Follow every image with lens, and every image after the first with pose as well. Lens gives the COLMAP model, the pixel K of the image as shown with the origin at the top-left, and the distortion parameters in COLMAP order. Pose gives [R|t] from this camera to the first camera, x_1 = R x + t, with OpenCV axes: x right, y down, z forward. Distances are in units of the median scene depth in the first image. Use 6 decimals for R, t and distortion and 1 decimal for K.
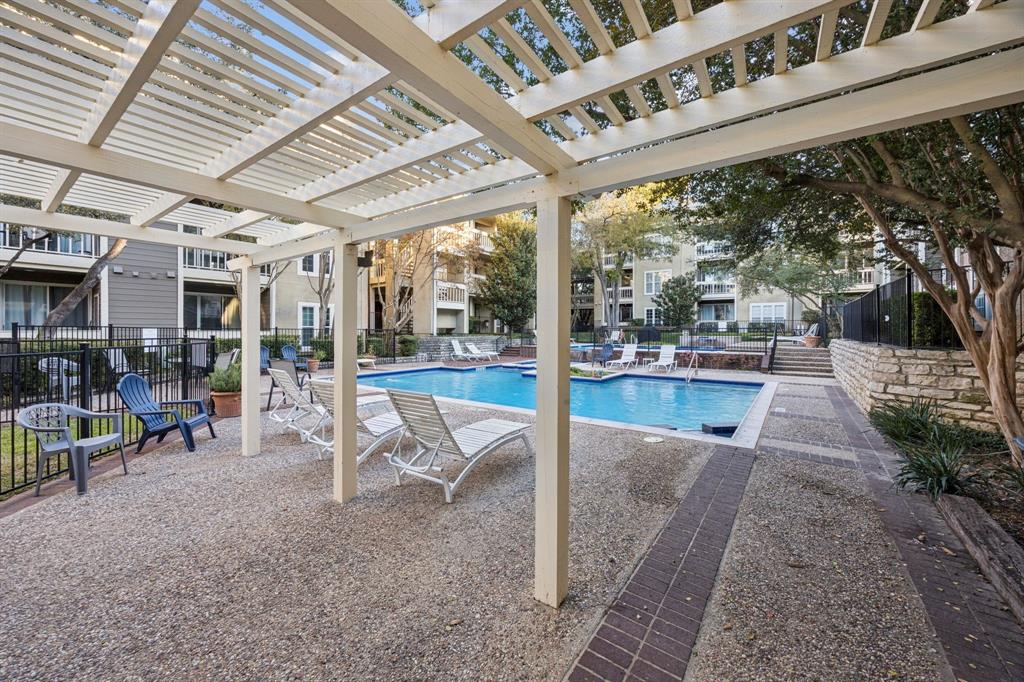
lens RADIAL K [[392.6, 0, 510.0], [0, 392.6, 329.1], [0, 0, 1]] dist [-0.002050, -0.000093]
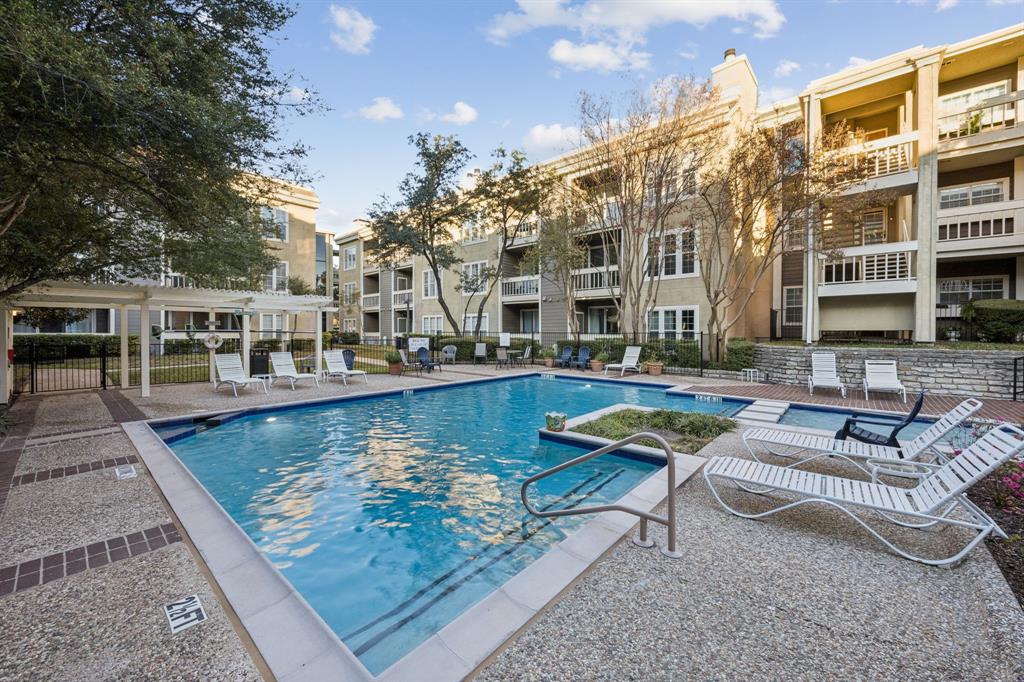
lens RADIAL K [[392.6, 0, 510.0], [0, 392.6, 329.1], [0, 0, 1]] dist [-0.002050, -0.000093]
pose [[-0.081756, -0.011605, -0.996585, 0.510987], [0.002814, 0.999926, -0.011875, 0.001160], [0.996648, -0.003775, -0.081717, 0.675019]]
